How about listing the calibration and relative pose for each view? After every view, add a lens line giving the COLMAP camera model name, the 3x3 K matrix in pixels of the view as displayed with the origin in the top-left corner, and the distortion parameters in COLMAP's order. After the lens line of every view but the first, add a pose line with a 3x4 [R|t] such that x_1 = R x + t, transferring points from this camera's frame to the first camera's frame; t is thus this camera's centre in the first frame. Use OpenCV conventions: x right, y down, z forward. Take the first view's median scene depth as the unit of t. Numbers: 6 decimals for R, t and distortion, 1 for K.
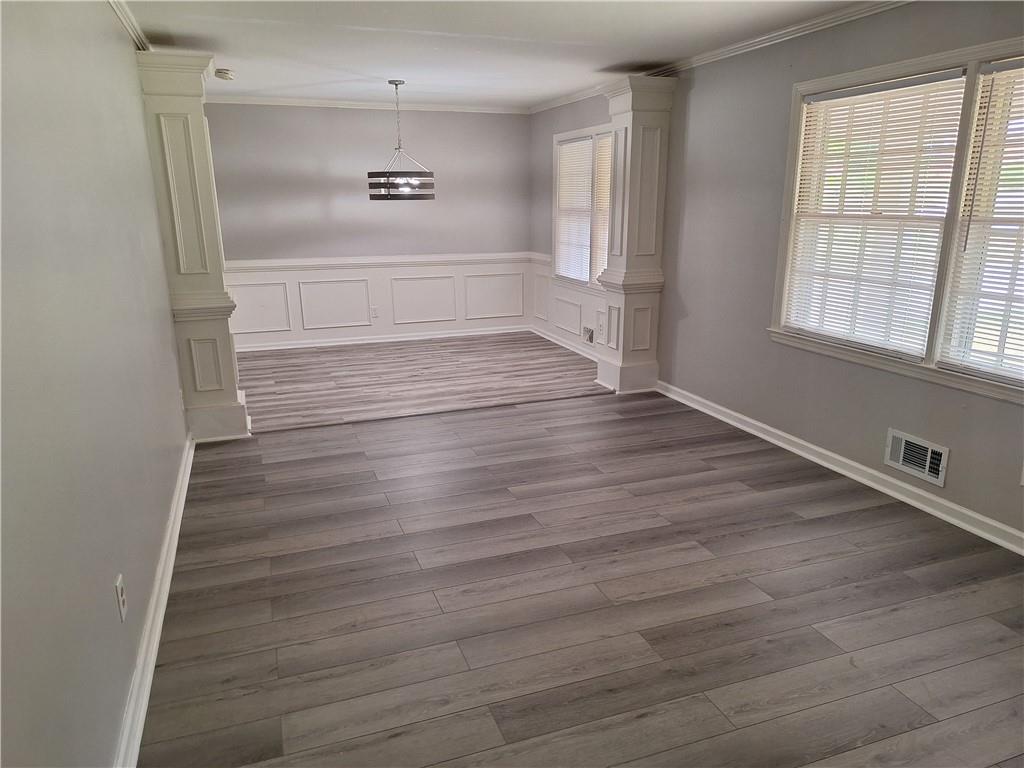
lens RADIAL K [[695.9, 0, 516.3], [0, 695.9, 369.0], [0, 0, 1]] dist [0.089767, -0.087533]
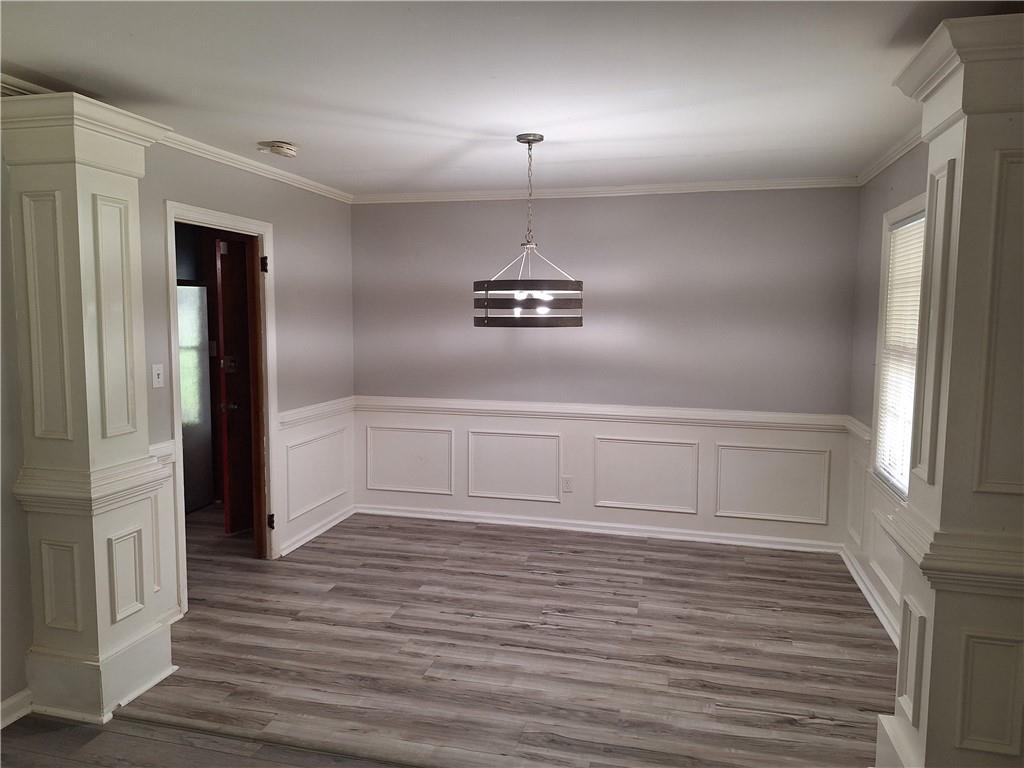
lens RADIAL K [[695.9, 0, 516.3], [0, 695.9, 369.0], [0, 0, 1]] dist [0.089767, -0.087533]
pose [[0.823682, 0.060868, -0.563776, 0.165496], [-0.151509, 0.981700, -0.115368, -0.135163], [0.546437, 0.180443, 0.817831, 0.513887]]
